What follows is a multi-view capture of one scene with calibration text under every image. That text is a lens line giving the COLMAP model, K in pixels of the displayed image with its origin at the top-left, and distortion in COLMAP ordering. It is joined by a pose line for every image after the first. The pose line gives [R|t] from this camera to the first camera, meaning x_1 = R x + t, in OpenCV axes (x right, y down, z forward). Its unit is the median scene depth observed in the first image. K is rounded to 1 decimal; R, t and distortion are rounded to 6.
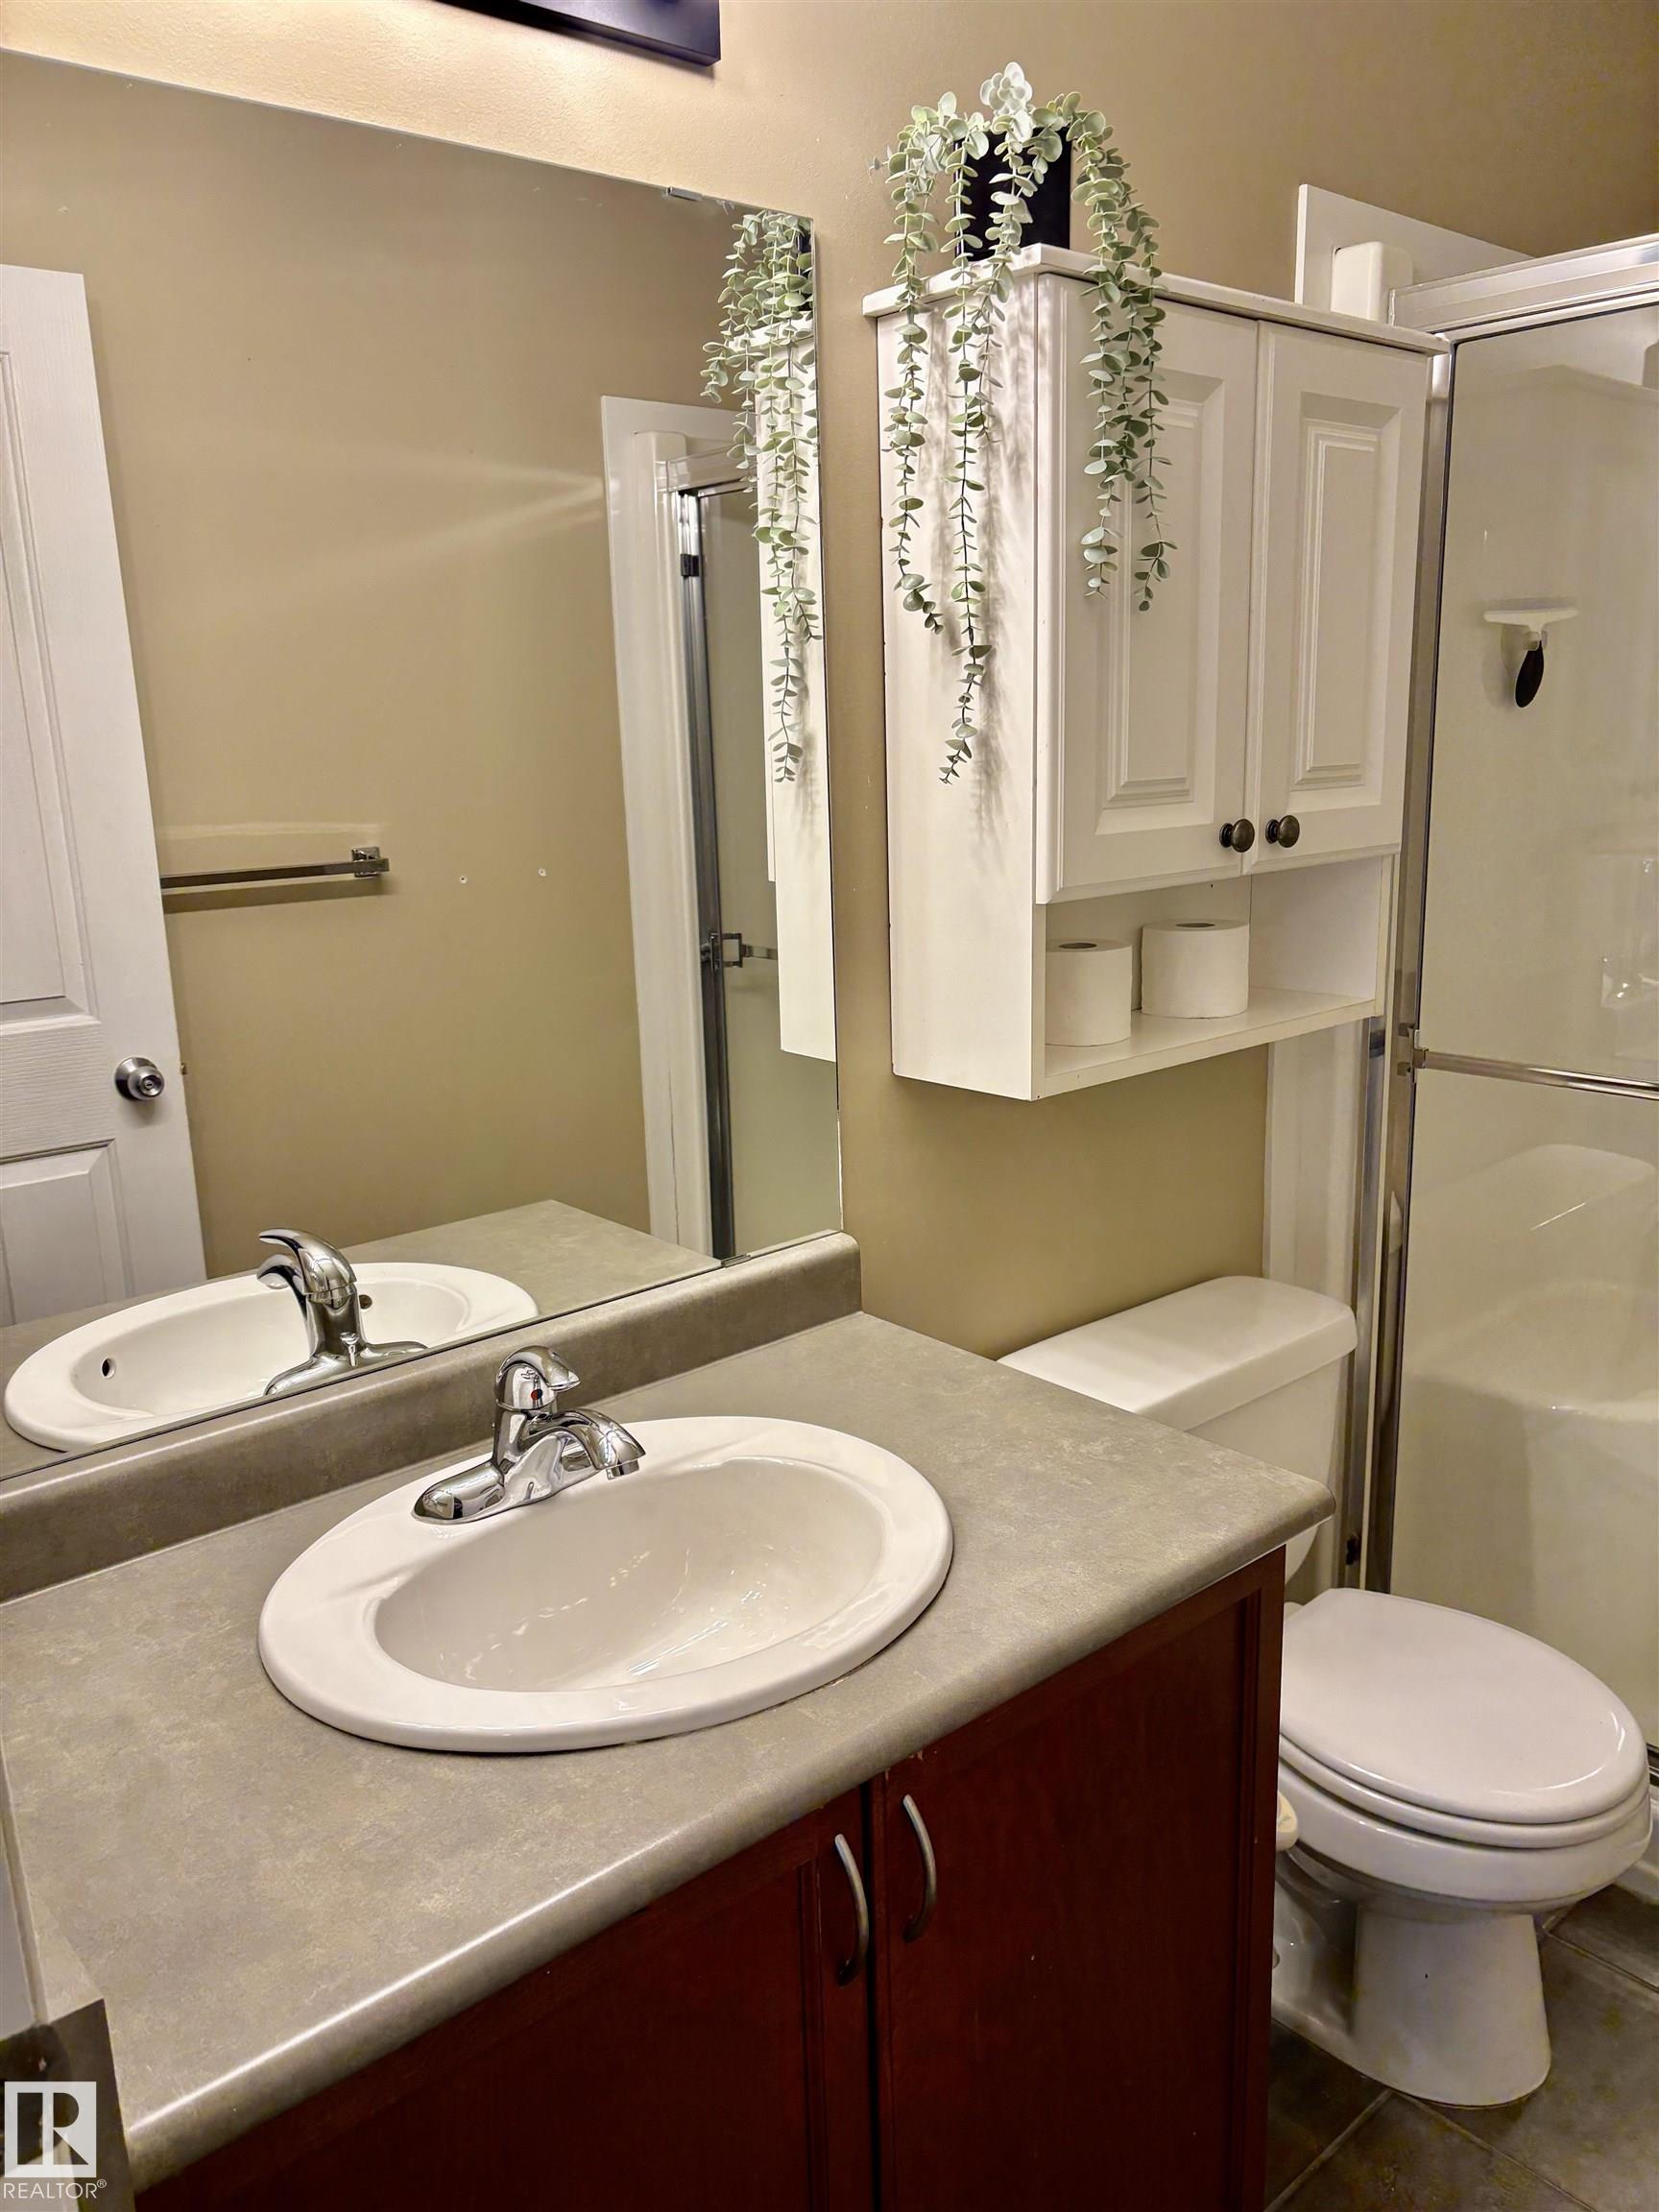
lens RADIAL K [[1671.4, 0, 829.5], [0, 1671.4, 1106.0], [0, 0, 1]] dist [0.014454, 0.007854]
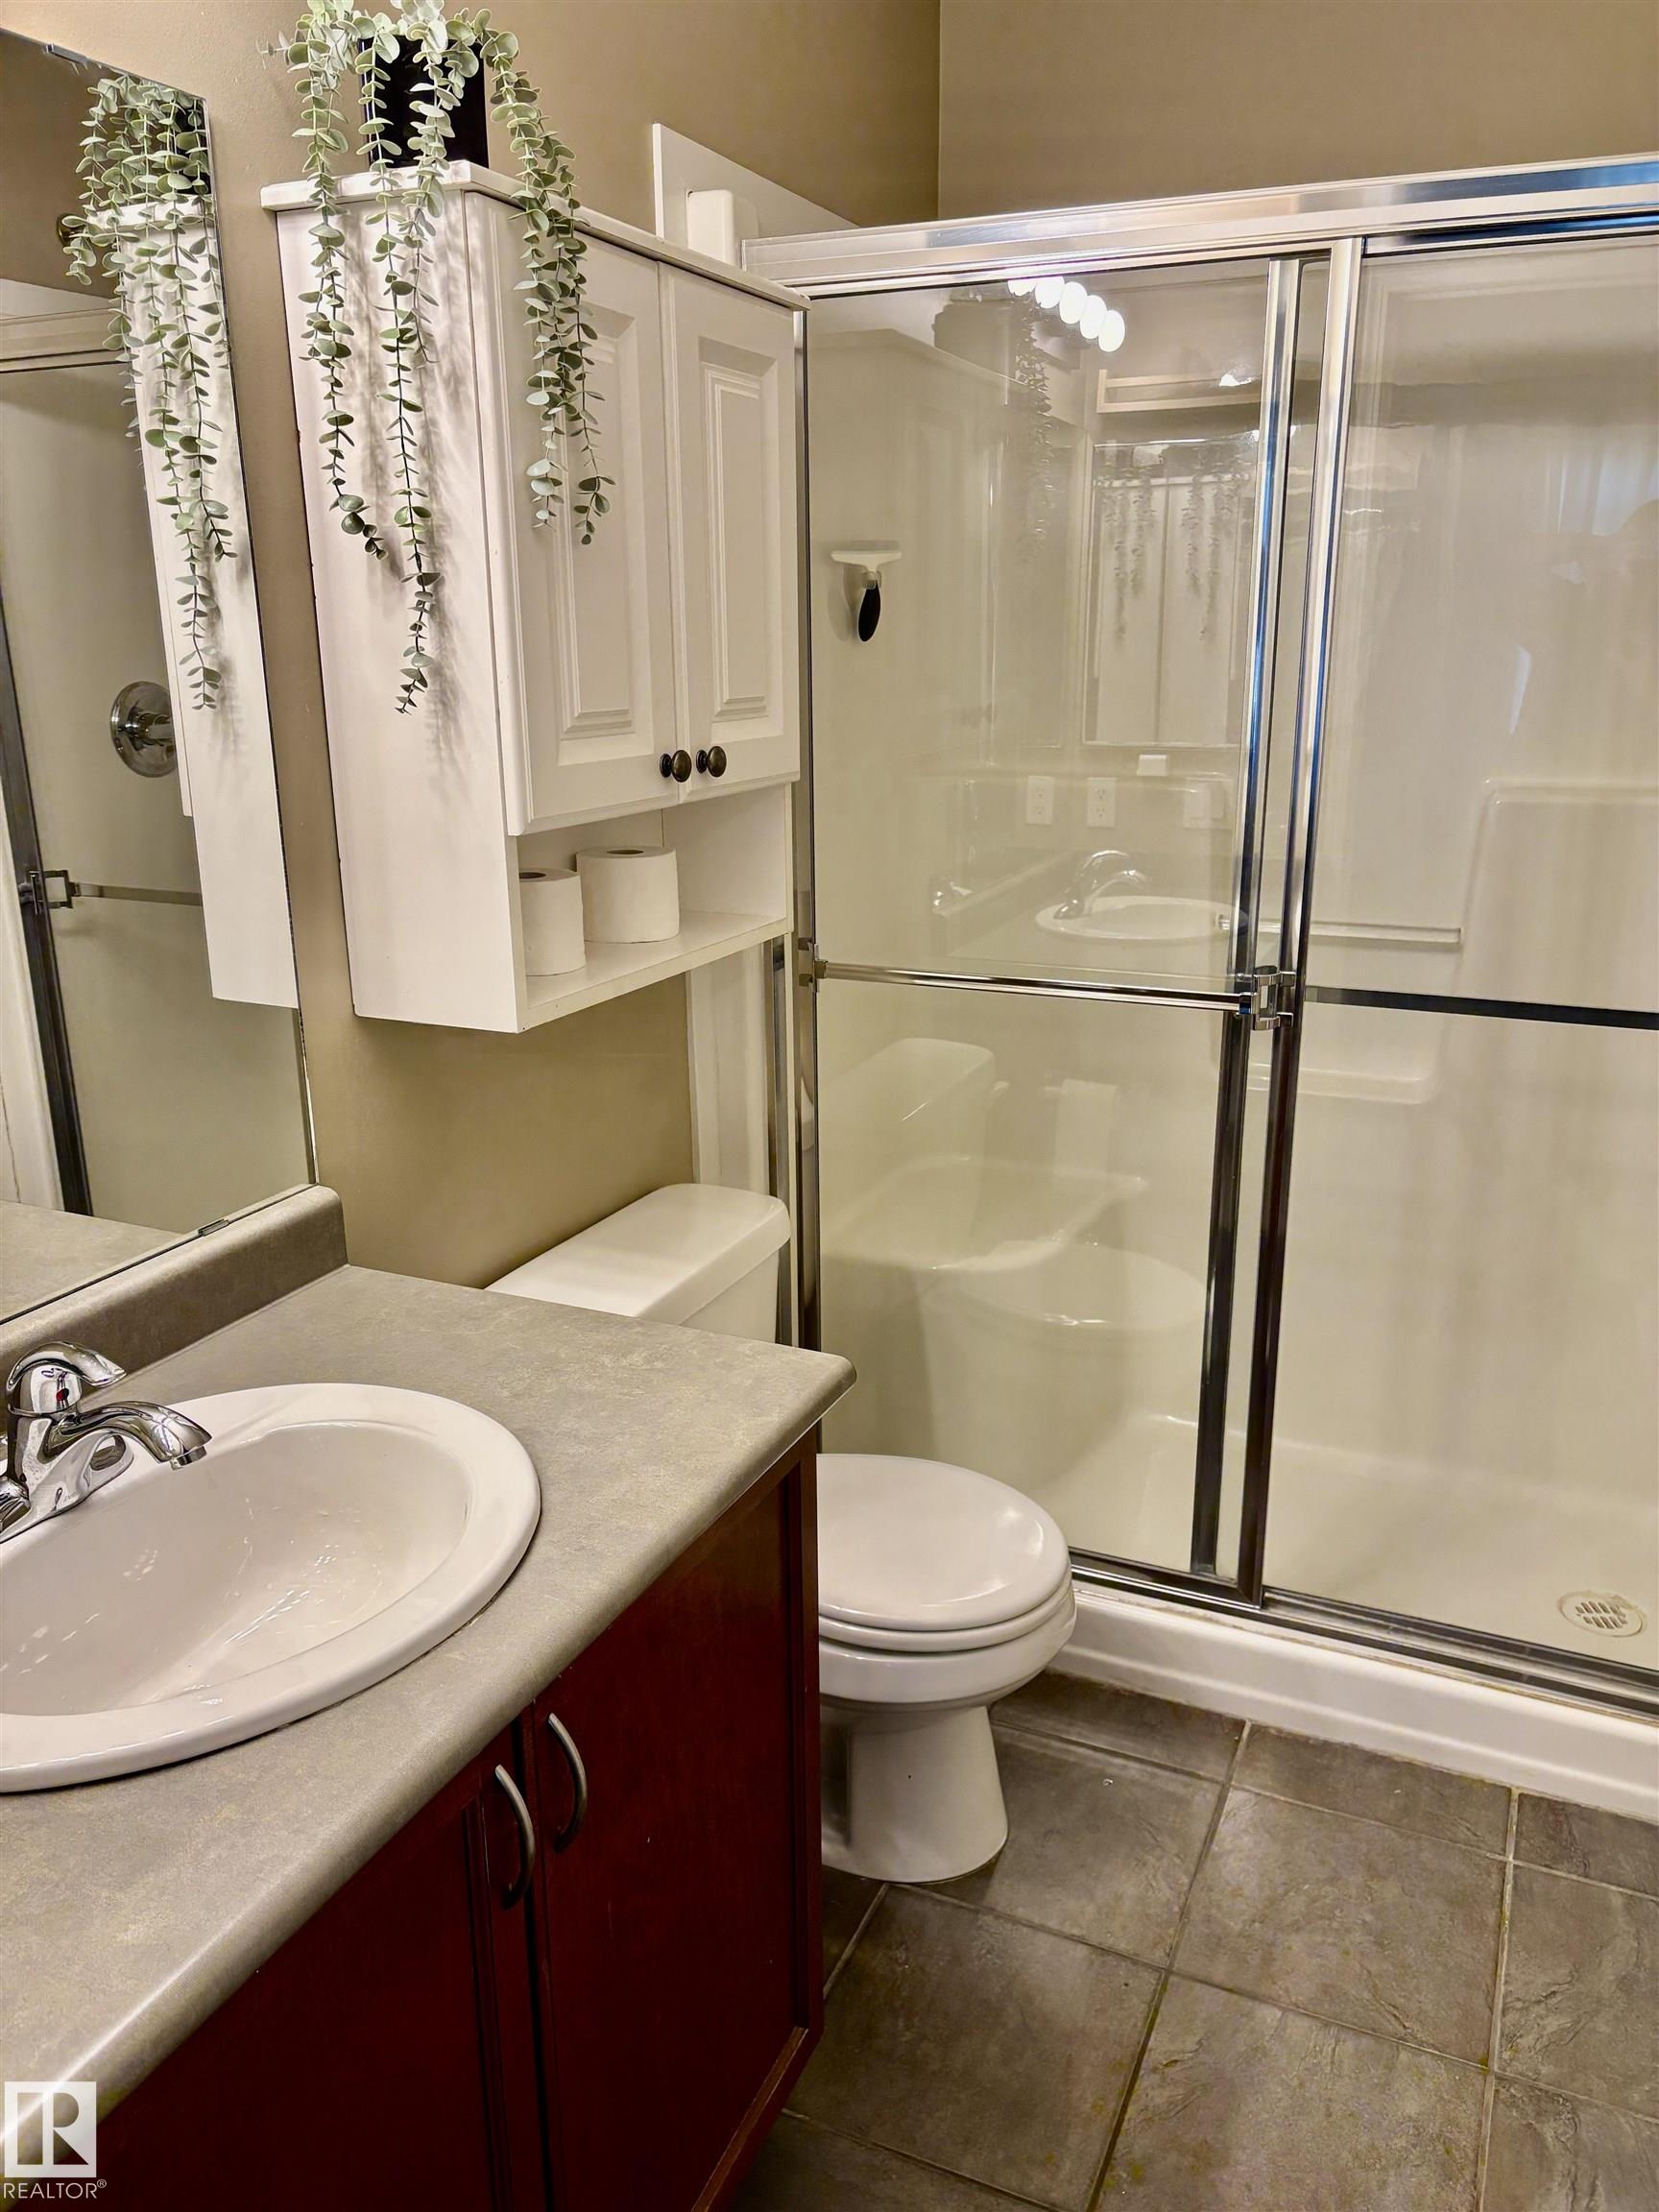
lens RADIAL K [[1680.8, 0, 829.5], [0, 1680.8, 1106.0], [0, 0, 1]] dist [0.065641, -0.090423]
pose [[0.910631, -0.091351, 0.402997, -0.122979], [0.072043, 0.995419, 0.062850, -0.010300], [-0.406893, -0.028200, 0.913041, -0.008818]]
